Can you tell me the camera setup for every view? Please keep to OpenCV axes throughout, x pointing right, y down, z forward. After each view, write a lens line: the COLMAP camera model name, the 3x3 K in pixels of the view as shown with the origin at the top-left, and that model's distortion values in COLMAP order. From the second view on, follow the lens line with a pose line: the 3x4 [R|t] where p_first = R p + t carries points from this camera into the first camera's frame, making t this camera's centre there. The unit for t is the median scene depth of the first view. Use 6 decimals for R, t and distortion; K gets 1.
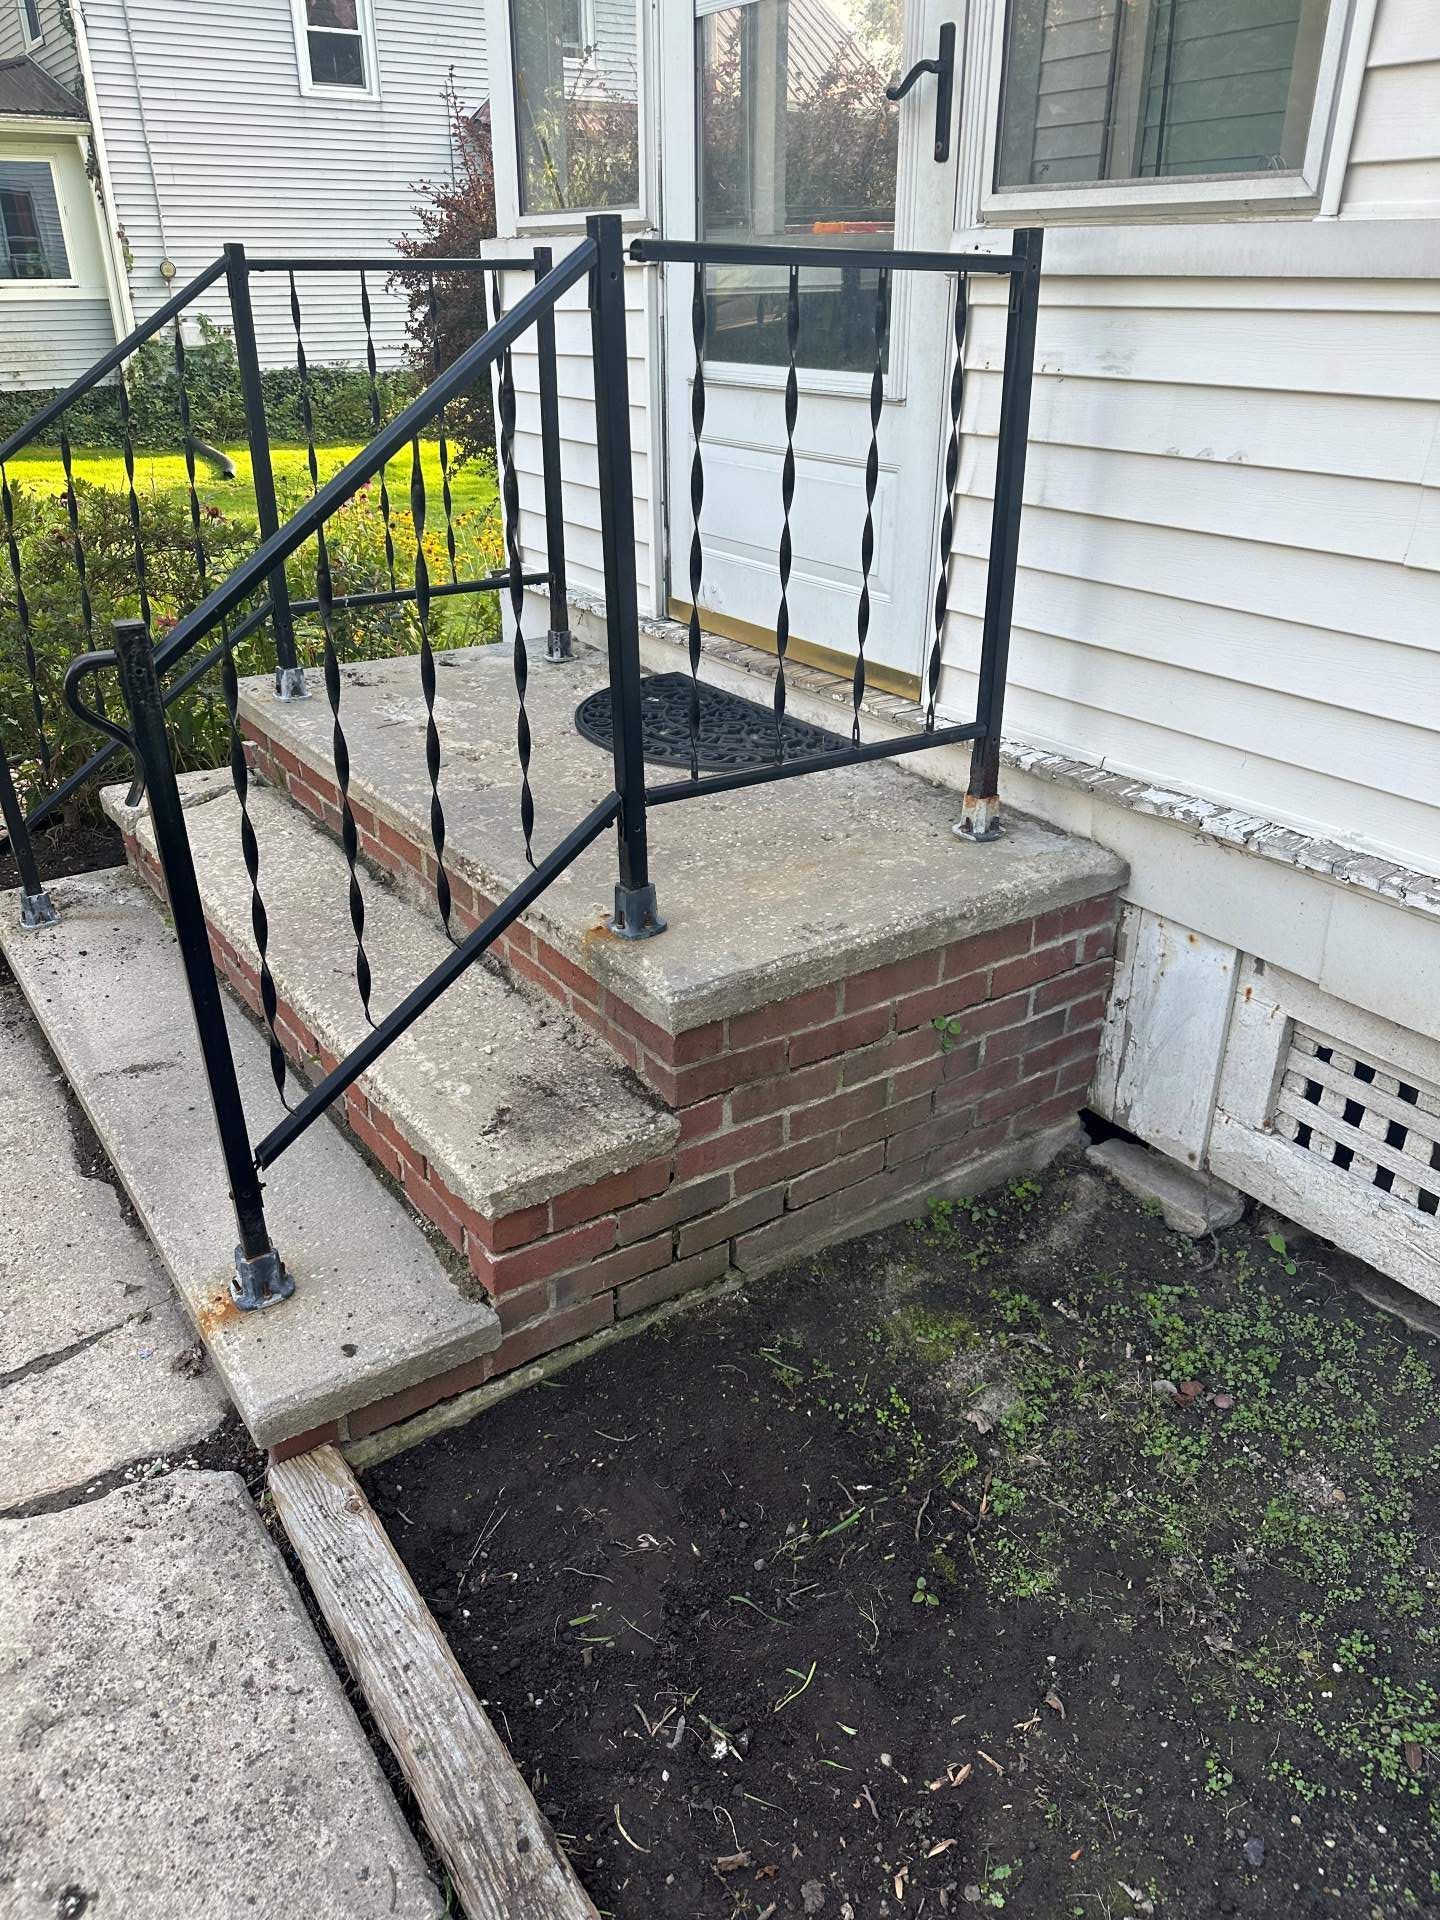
lens RADIAL K [[1387.2, 0, 720.0], [0, 1387.2, 960.0], [0, 0, 1]] dist [-0.001347, -0.004922]
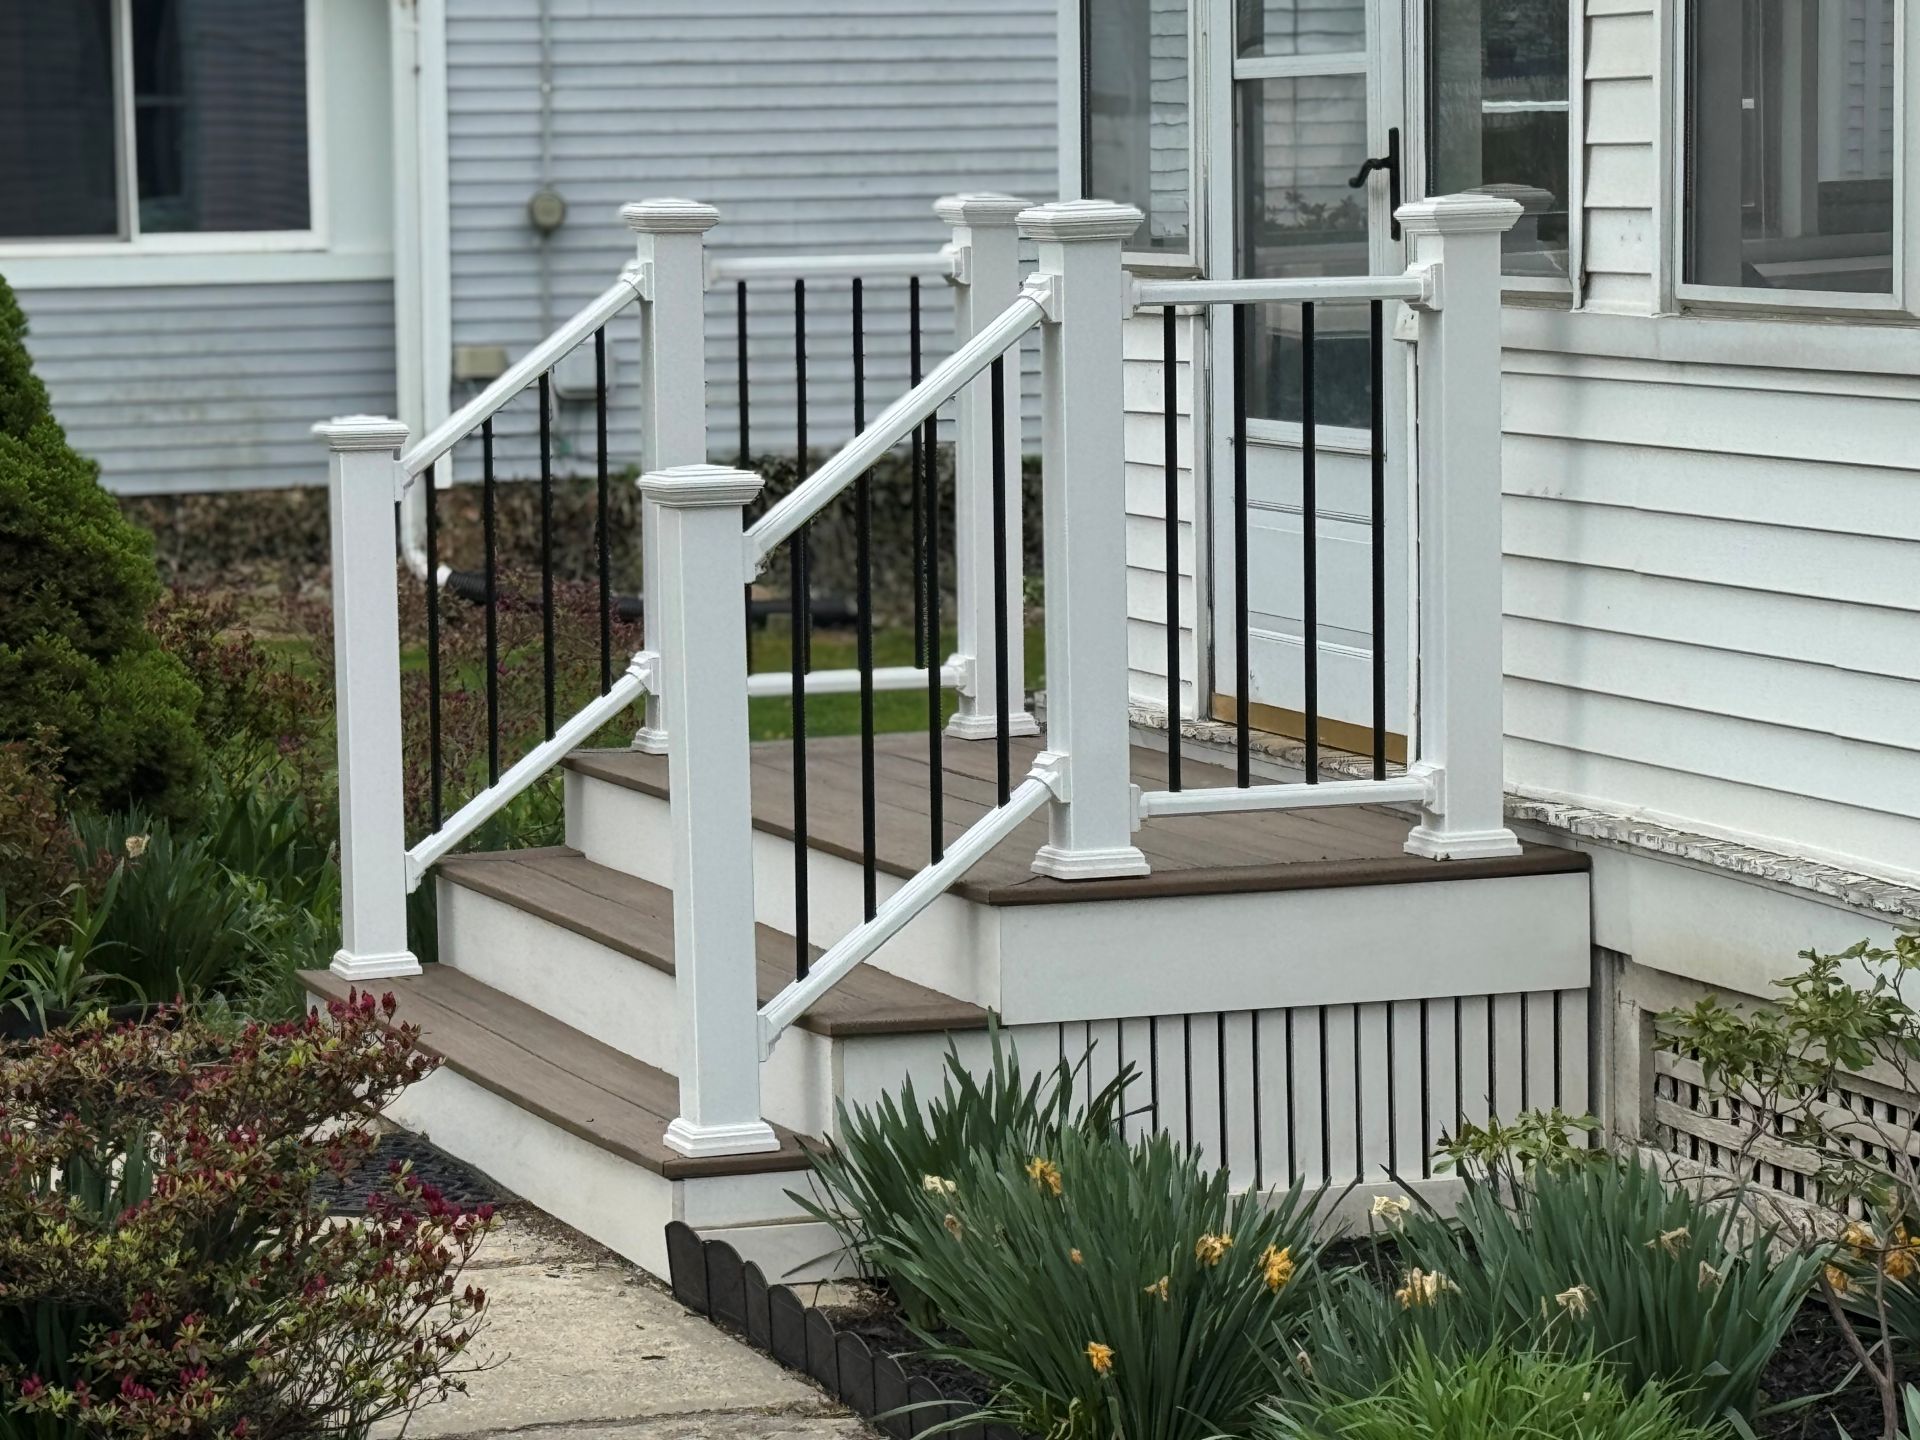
lens RADIAL K [[6035.1, 0, 960.0], [0, 6035.1, 720.0], [0, 0, 1]] dist [-0.029096, -0.528676]
pose [[0.966589, 0.011137, -0.256088, 0.845596], [-0.100153, 0.936050, -0.337313, 1.107529], [0.235954, 0.351692, 0.905891, -2.559181]]
